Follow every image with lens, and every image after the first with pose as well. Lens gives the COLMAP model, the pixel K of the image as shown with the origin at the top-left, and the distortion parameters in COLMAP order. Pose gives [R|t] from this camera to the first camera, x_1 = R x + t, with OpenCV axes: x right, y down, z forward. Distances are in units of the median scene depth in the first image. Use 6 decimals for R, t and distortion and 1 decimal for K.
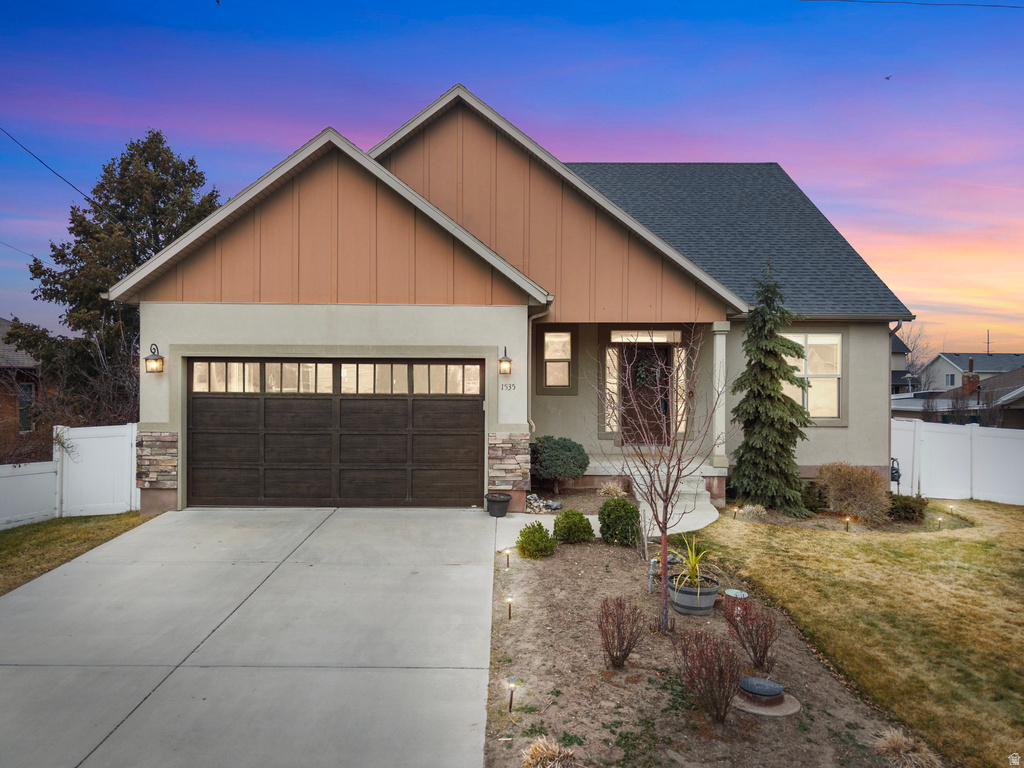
lens RADIAL K [[710.0, 0, 512.0], [0, 710.0, 384.0], [0, 0, 1]] dist [-0.002989, -0.002174]
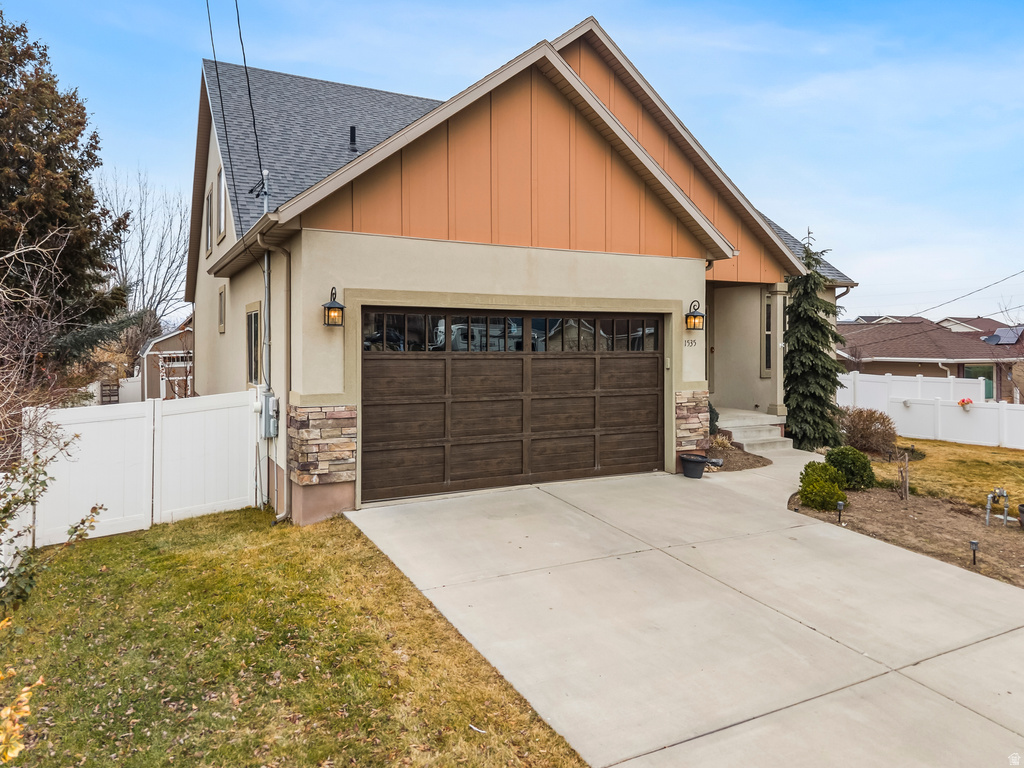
lens RADIAL K [[703.2, 0, 509.1], [0, 703.2, 334.9], [0, 0, 1]] dist [0.028683, -0.002118]
pose [[0.884019, 0.002703, 0.467443, -0.662940], [-0.001881, 0.999996, -0.002225, -0.005170], [-0.467447, 0.001087, 0.884020, 0.259687]]
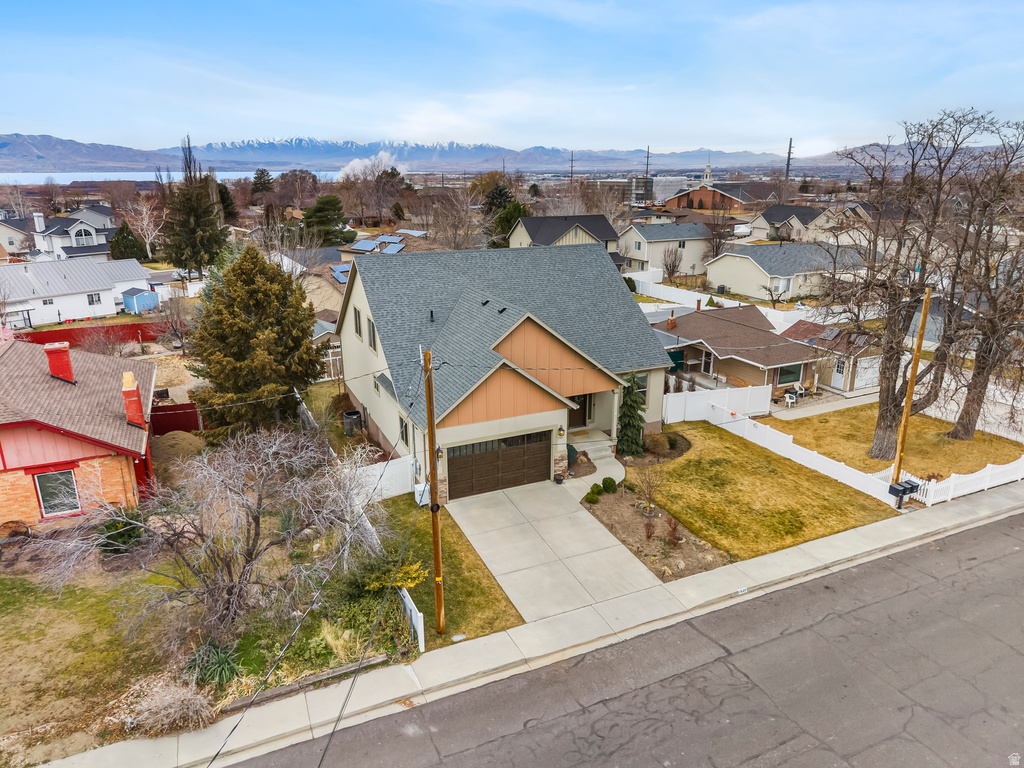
lens RADIAL K [[686.7, 0, 512.0], [0, 686.7, 384.0], [0, 0, 1]] dist [0.018315, -0.016118]
pose [[0.907333, -0.131671, 0.399261, -1.166277], [0.004454, 0.952646, 0.304048, -0.967681], [-0.420389, -0.274095, 0.864954, -1.102071]]
